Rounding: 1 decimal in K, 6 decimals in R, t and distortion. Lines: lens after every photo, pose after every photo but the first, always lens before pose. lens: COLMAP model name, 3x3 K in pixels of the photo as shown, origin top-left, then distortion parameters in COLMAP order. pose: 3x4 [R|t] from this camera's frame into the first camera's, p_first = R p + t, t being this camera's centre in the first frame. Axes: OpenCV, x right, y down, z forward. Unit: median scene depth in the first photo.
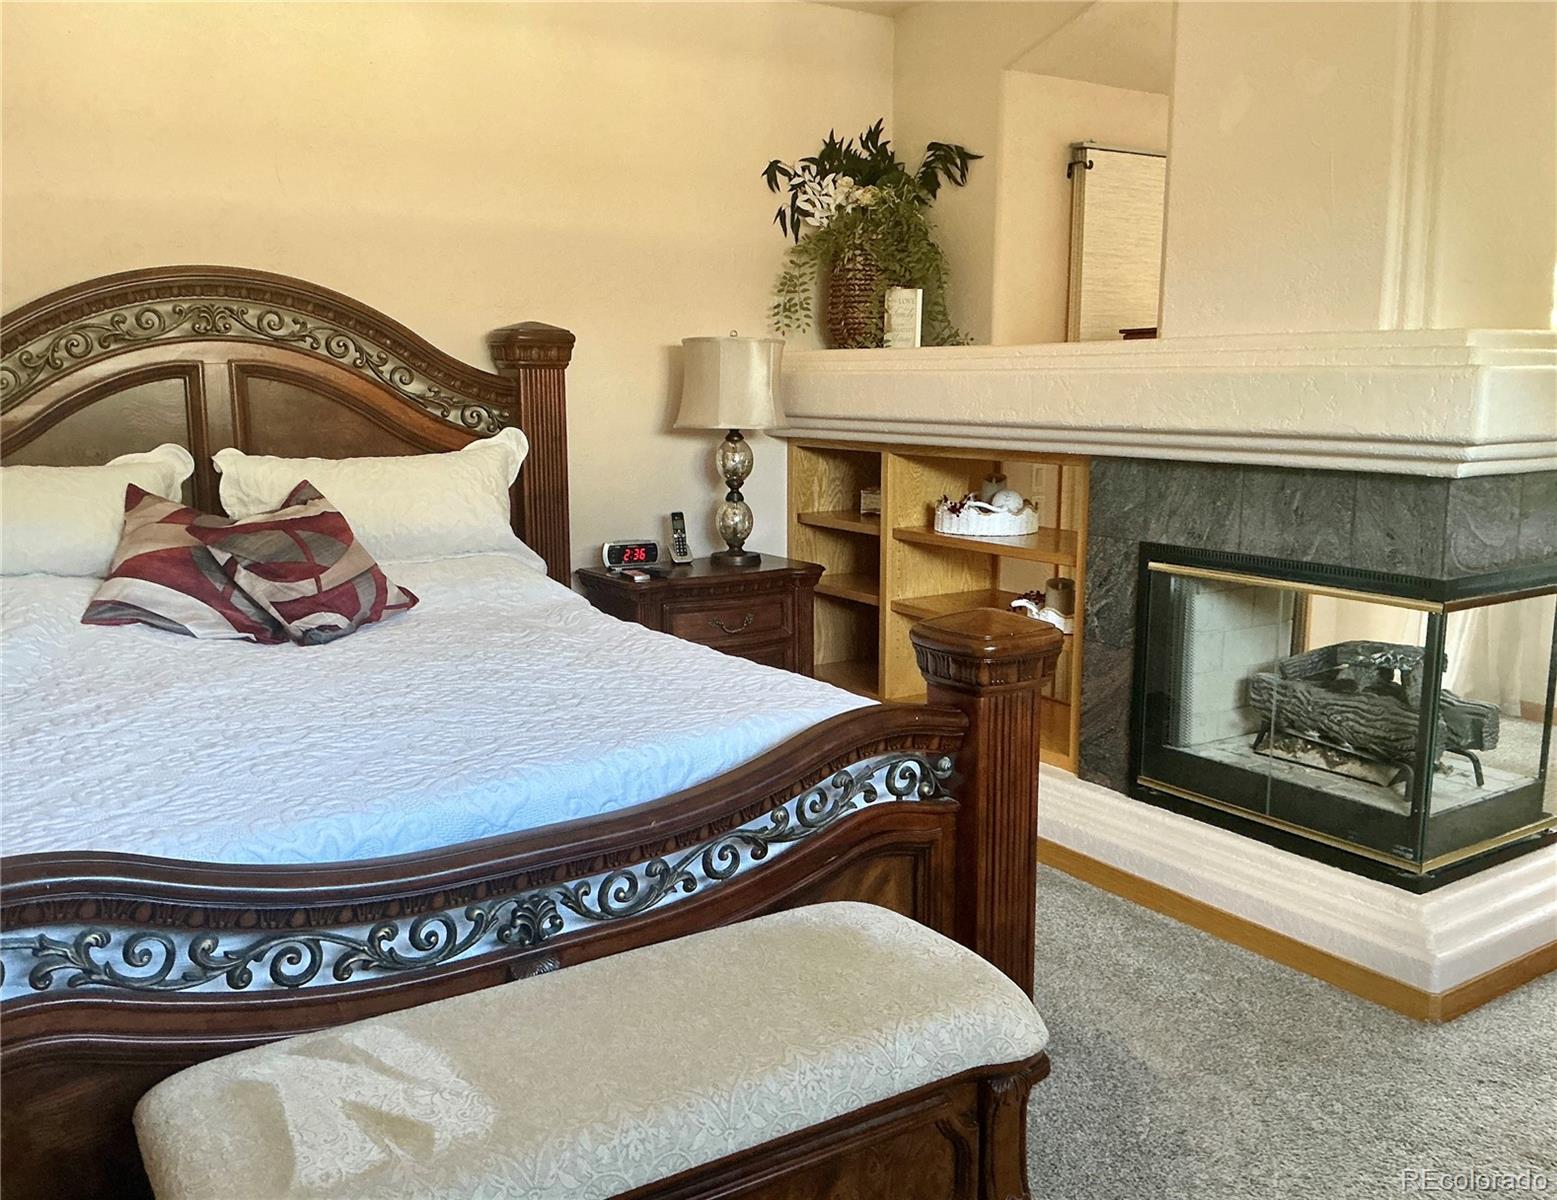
lens RADIAL K [[1337.7, 0, 774.4], [0, 1337.7, 609.6], [0, 0, 1]] dist [0.071764, -0.130772]
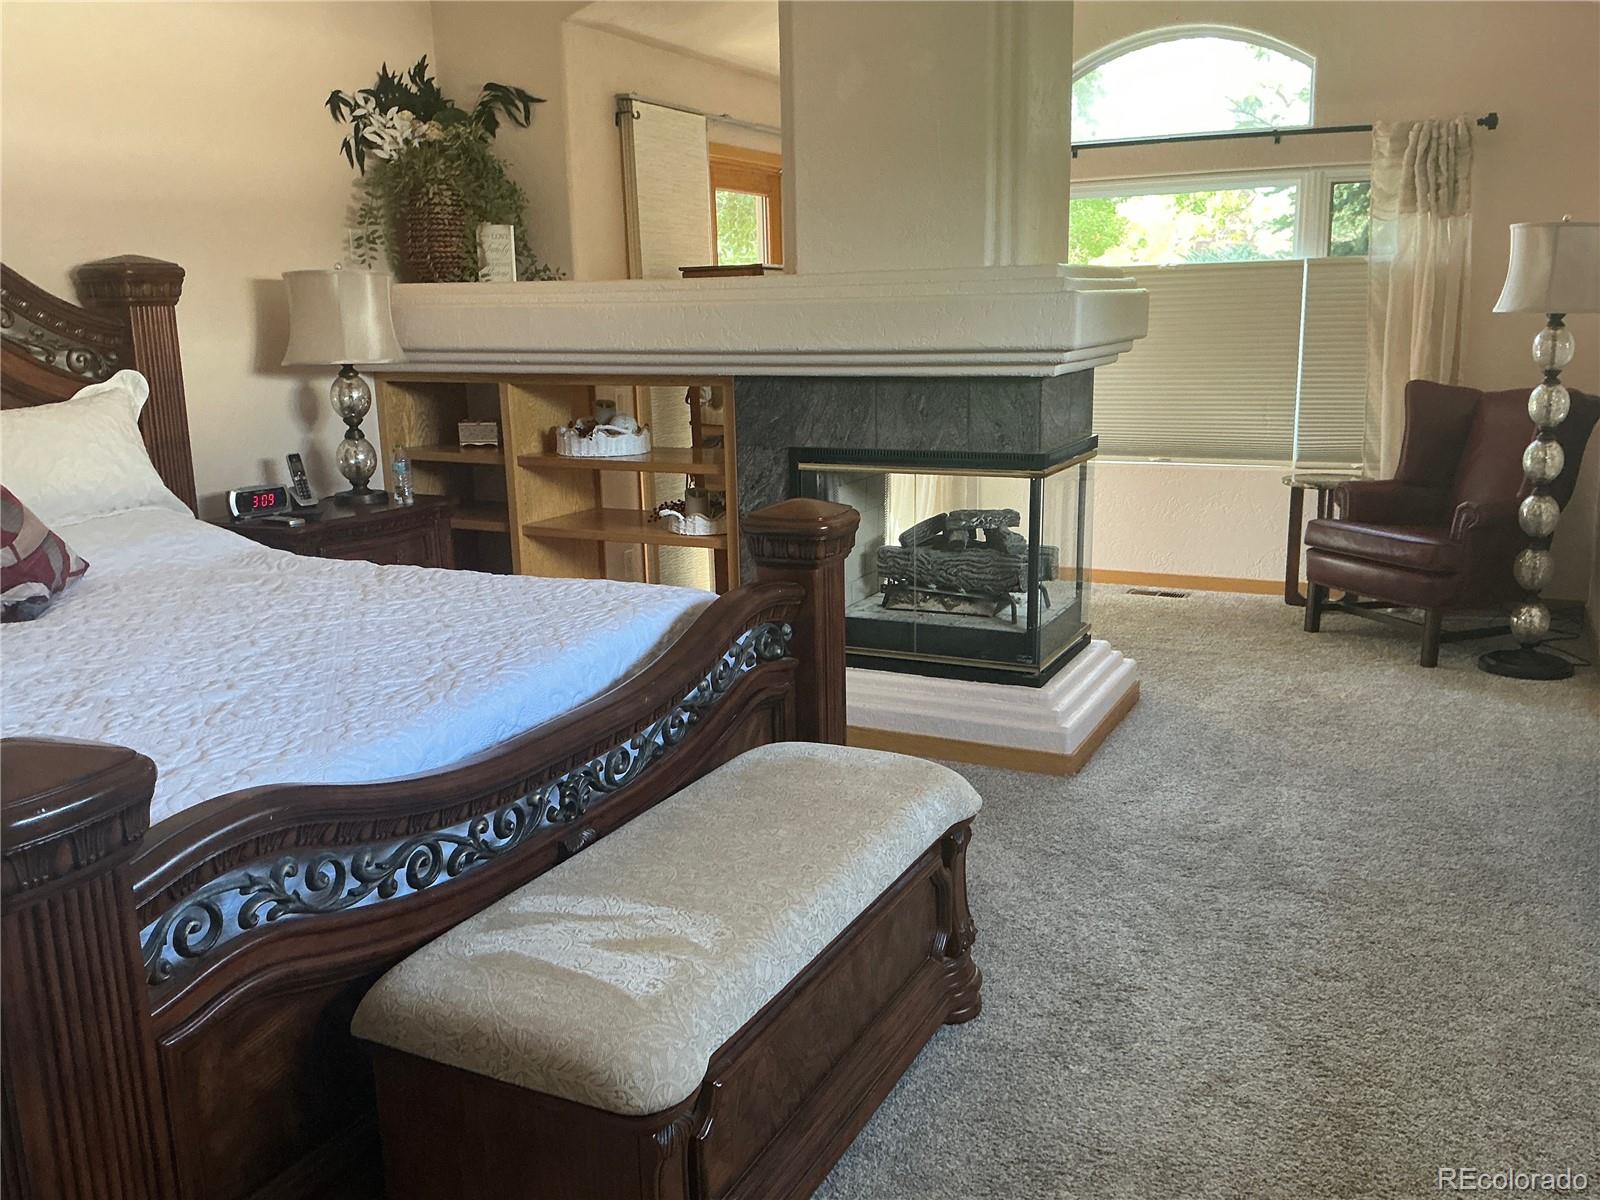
lens RADIAL K [[1334.6, 0, 816.2], [0, 1334.6, 606.9], [0, 0, 1]] dist [0.081829, -0.114436]
pose [[0.855439, -0.127020, 0.502086, -0.309983], [0.105583, 0.991870, 0.071038, 0.008647], [-0.507027, -0.007757, 0.861895, -0.036212]]
